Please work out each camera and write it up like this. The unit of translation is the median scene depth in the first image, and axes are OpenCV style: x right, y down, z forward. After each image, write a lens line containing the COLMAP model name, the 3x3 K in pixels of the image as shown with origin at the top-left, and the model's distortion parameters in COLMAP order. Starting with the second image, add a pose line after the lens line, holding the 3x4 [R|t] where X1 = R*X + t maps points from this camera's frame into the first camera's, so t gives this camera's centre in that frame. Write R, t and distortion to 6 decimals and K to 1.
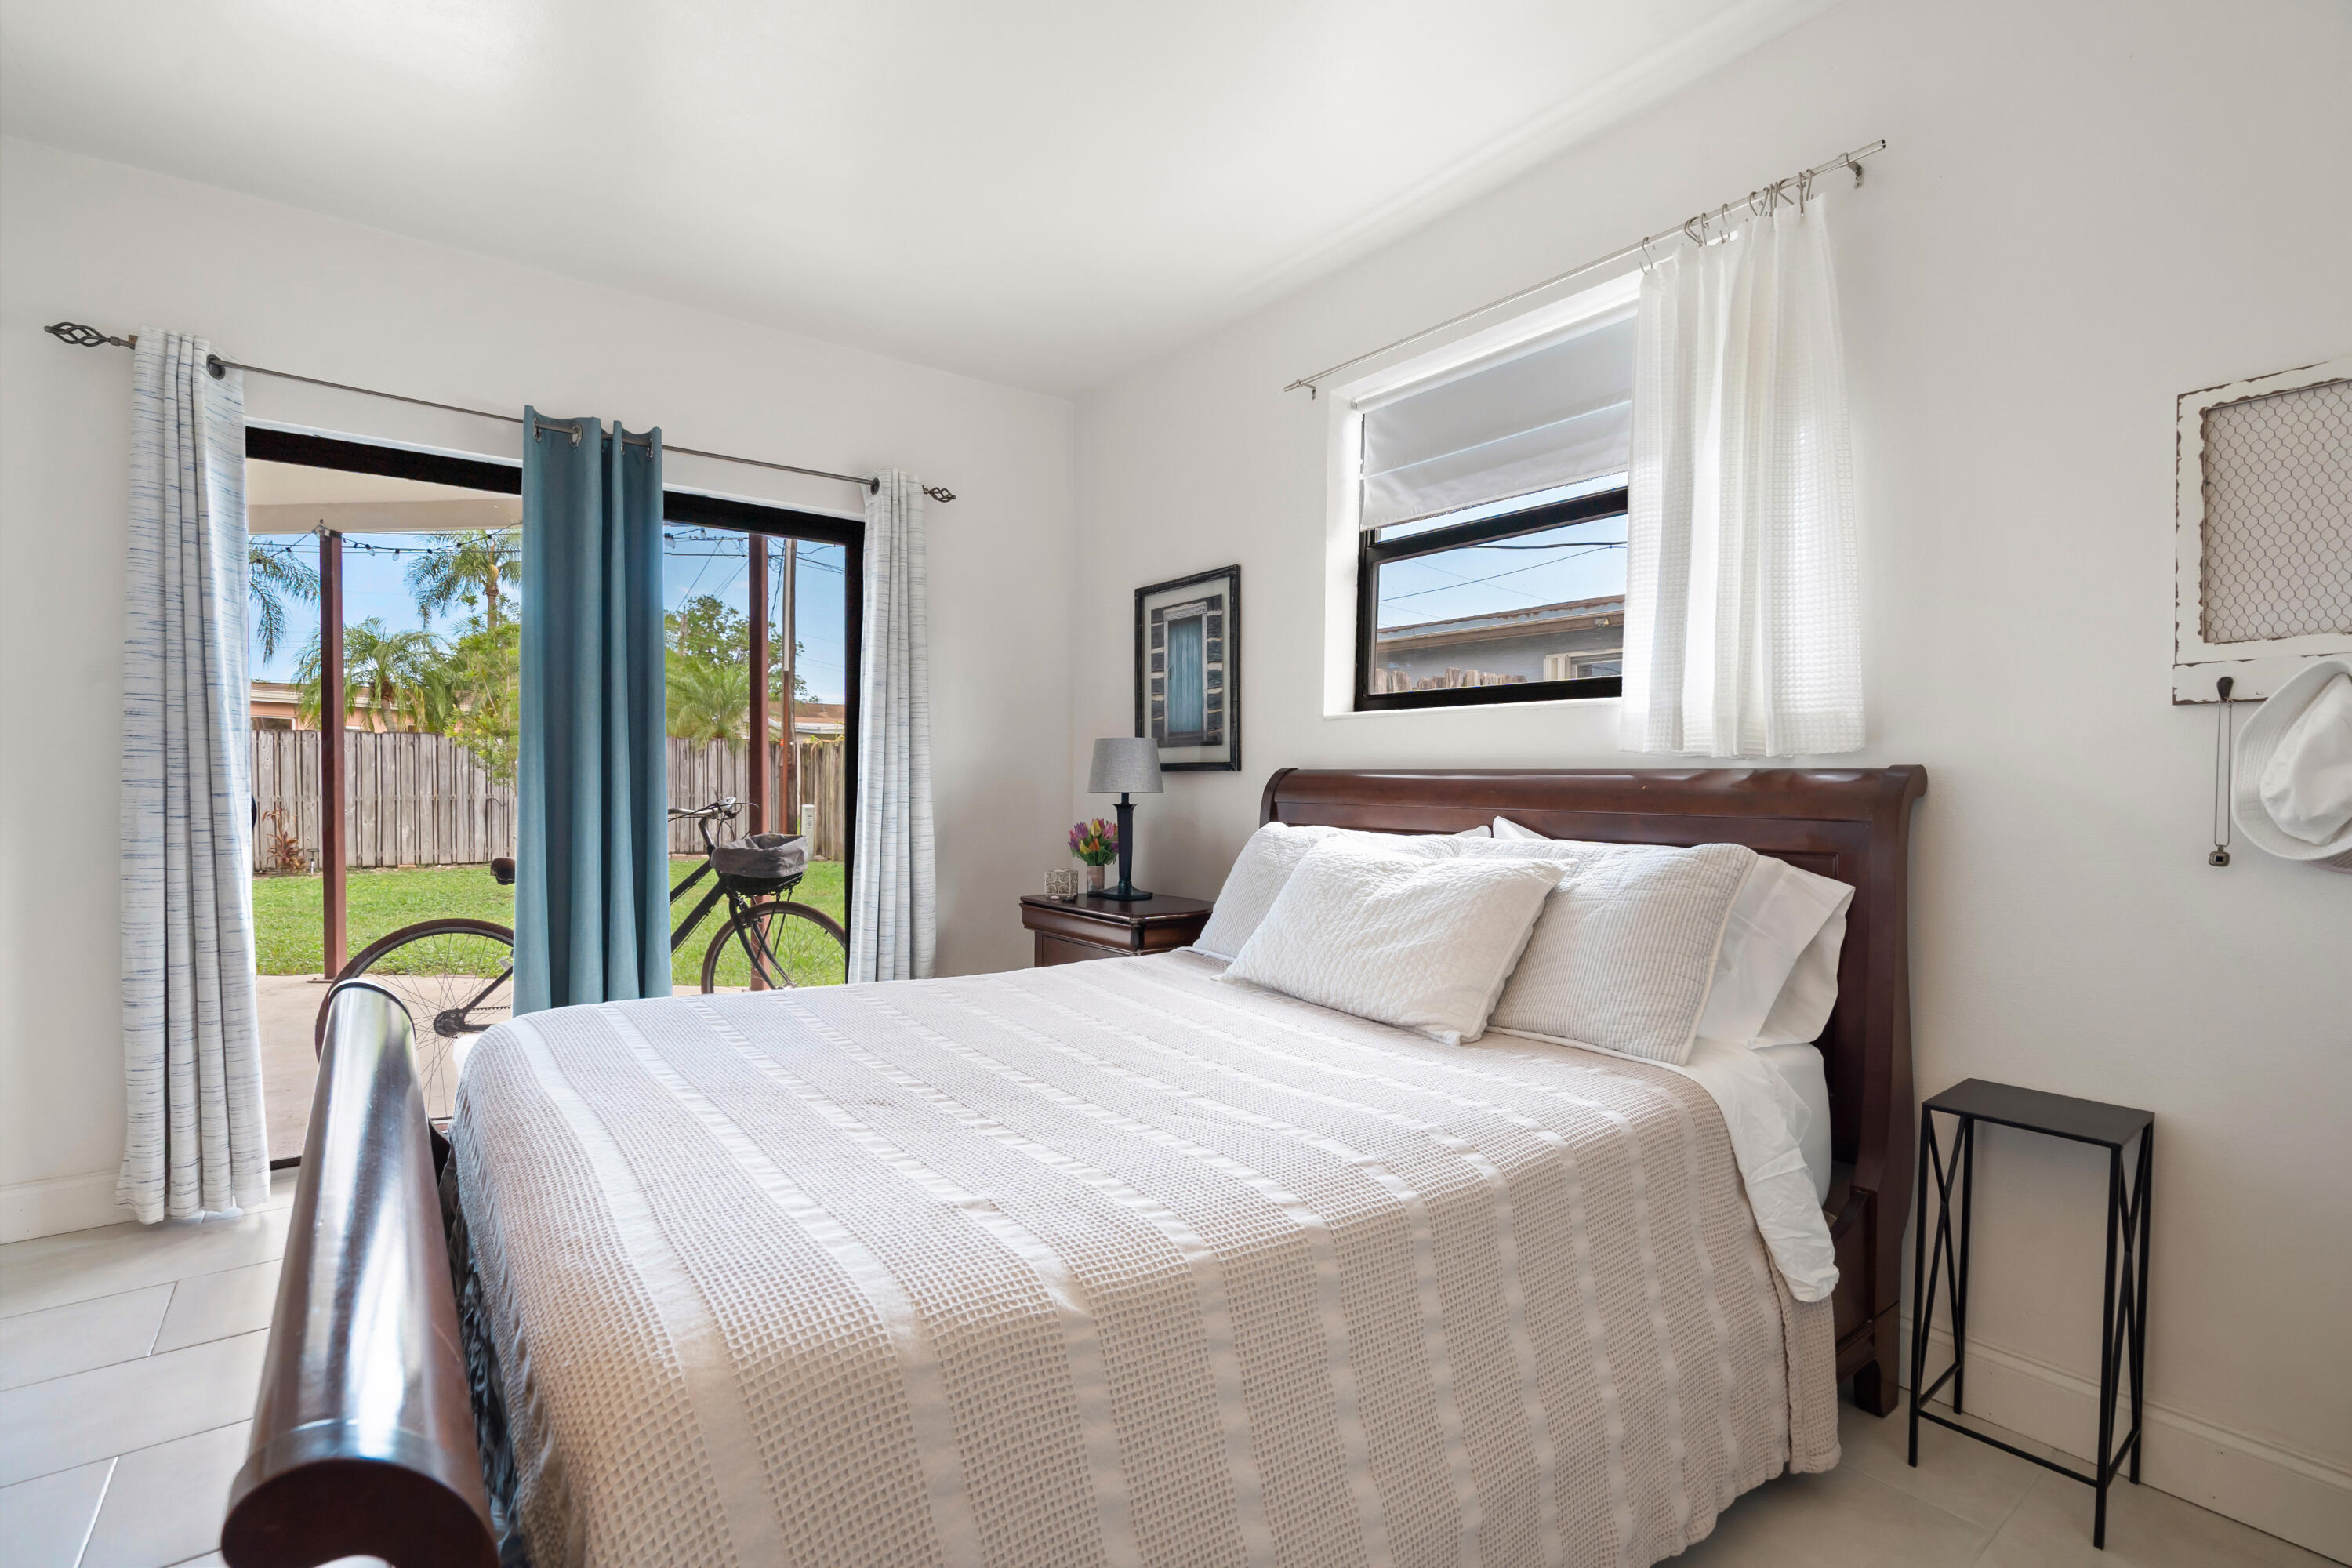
lens RADIAL K [[1086.4, 0, 1170.3], [0, 1086.4, 790.8], [0, 0, 1]] dist [0.002836, 0.001492]
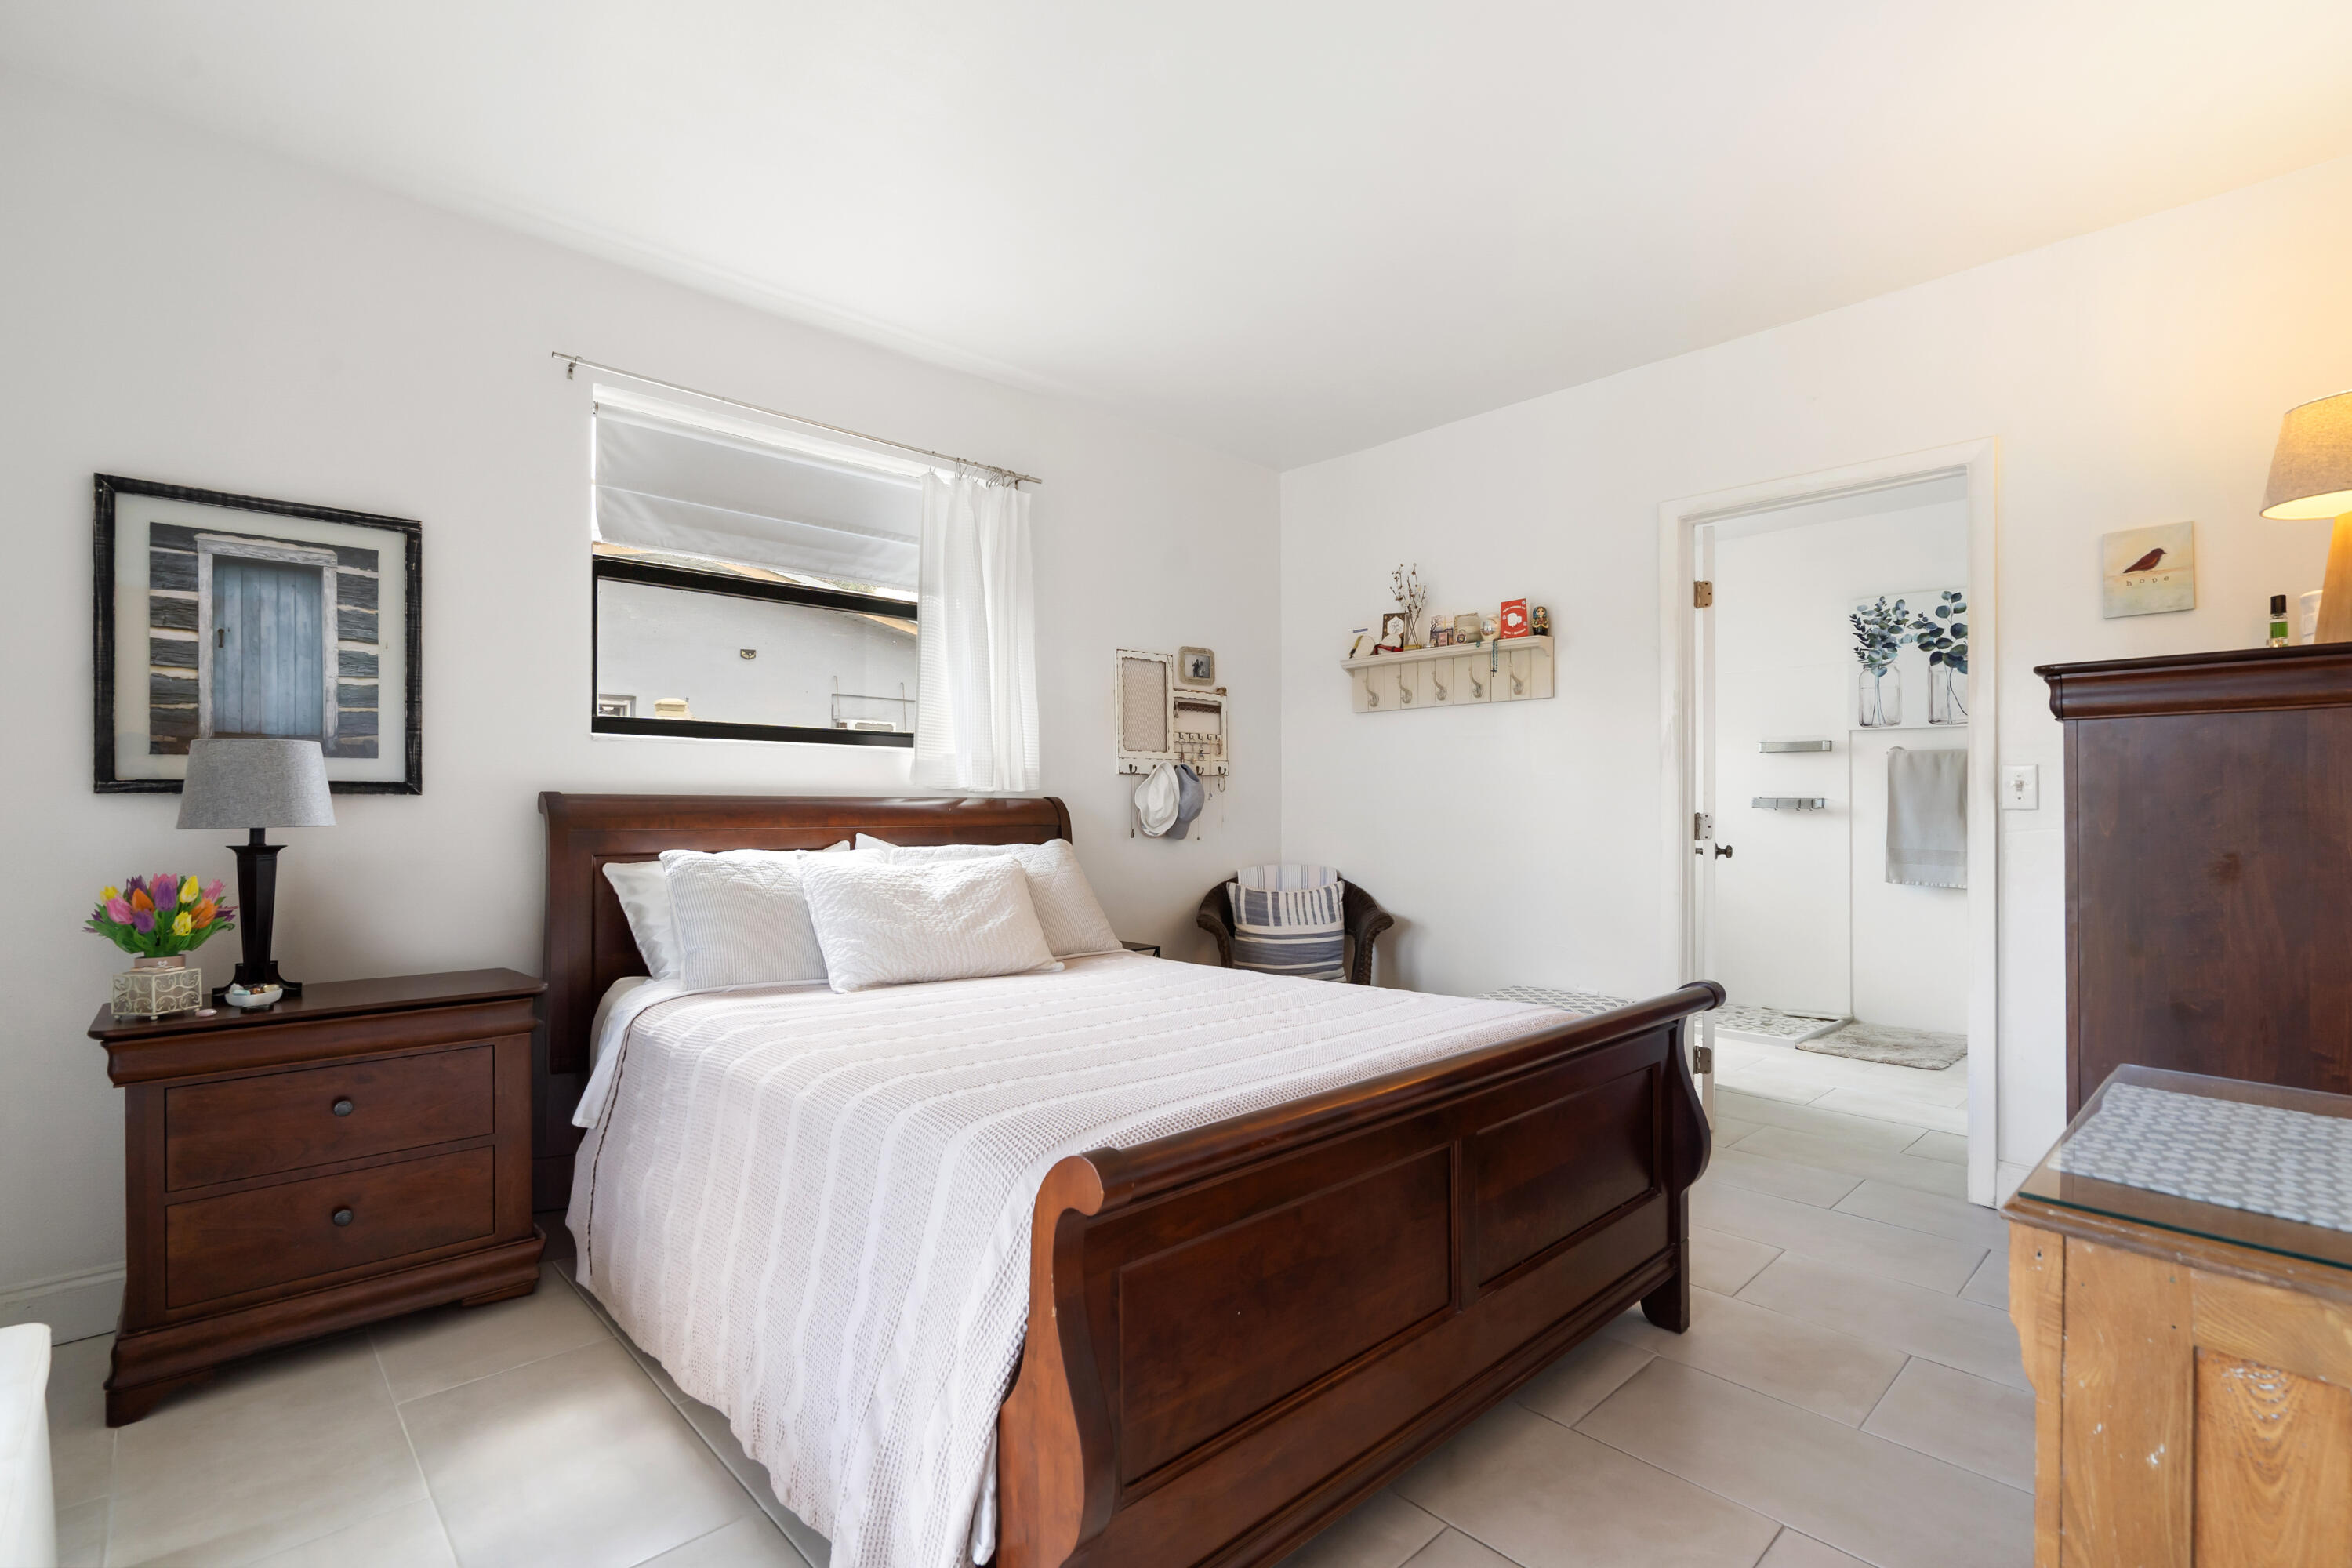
lens RADIAL K [[1086.4, 0, 1170.8], [0, 1086.4, 799.0], [0, 0, 1]] dist [0.002836, 0.001492]
pose [[-0.119680, 0.001284, 0.992812, -0.727592], [0.010488, 0.999945, -0.000029, -0.008965], [-0.992757, 0.010409, -0.119686, 0.551867]]
